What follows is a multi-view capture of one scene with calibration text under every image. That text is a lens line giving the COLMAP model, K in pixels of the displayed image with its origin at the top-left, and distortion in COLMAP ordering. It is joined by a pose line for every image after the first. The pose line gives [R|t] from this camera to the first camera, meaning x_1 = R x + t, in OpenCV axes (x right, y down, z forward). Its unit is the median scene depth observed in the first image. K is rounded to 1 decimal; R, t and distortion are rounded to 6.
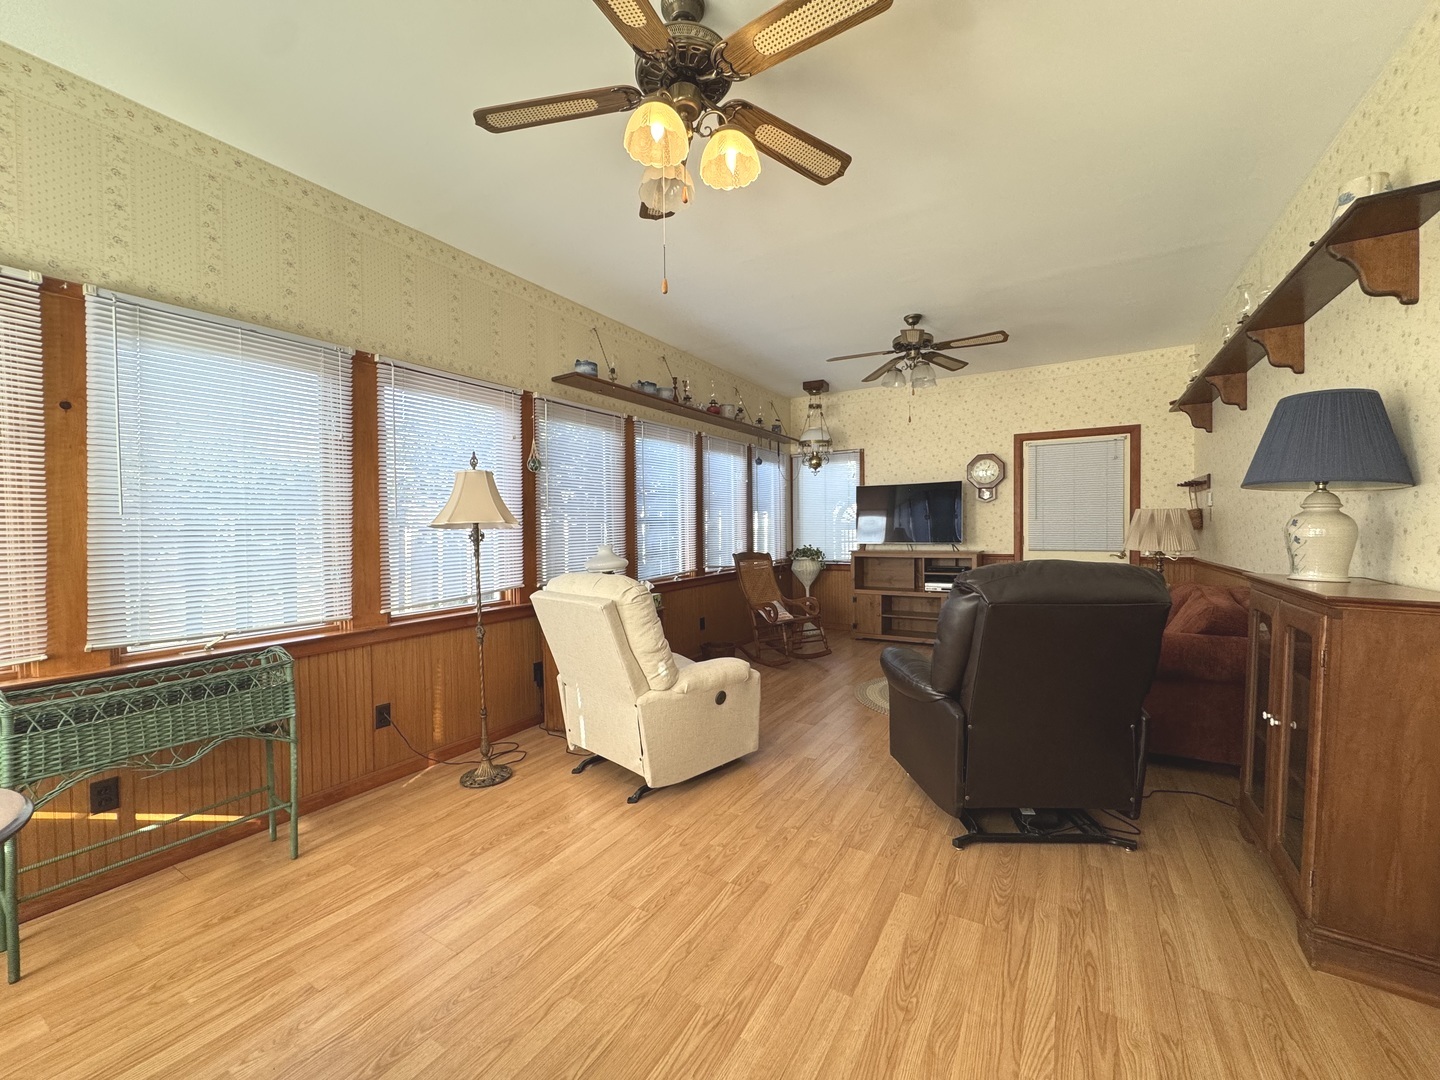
lens RADIAL K [[573.3, 0, 715.7], [0, 573.3, 535.9], [0, 0, 1]] dist [-0.003898, 0.000096]
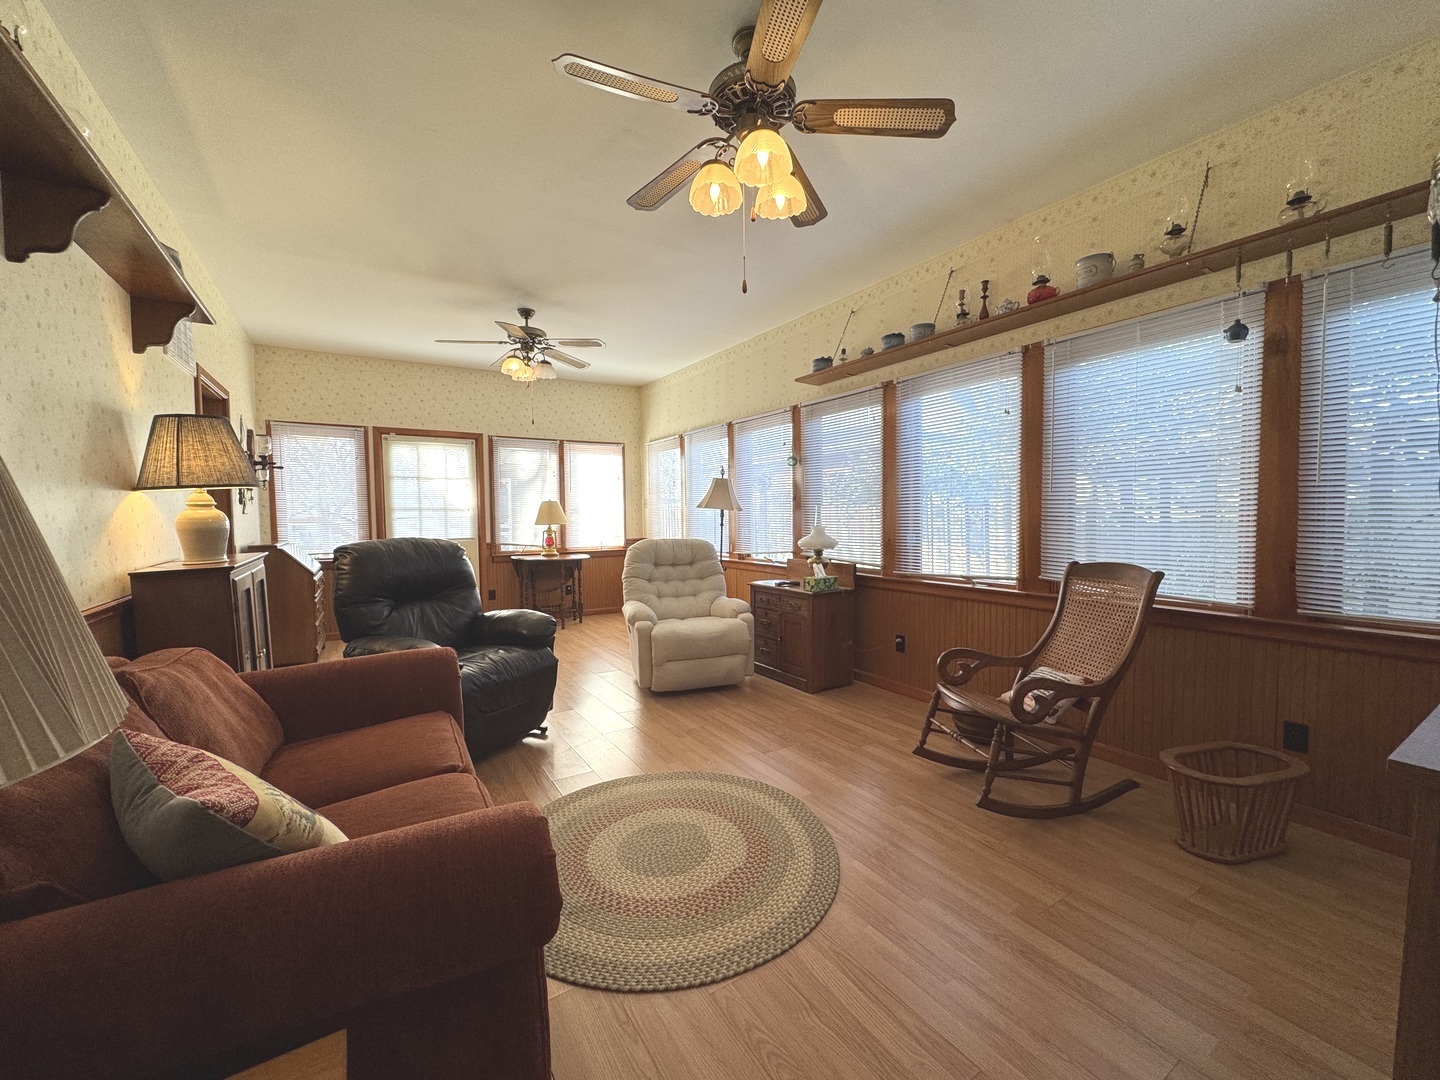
lens RADIAL K [[573.3, 0, 718.1], [0, 573.3, 546.4], [0, 0, 1]] dist [-0.003898, 0.000096]
pose [[-0.440416, 0.062406, -0.895622, 0.677770], [-0.004982, 0.997396, 0.071948, -0.016621], [0.897780, 0.036149, -0.438958, 1.023957]]
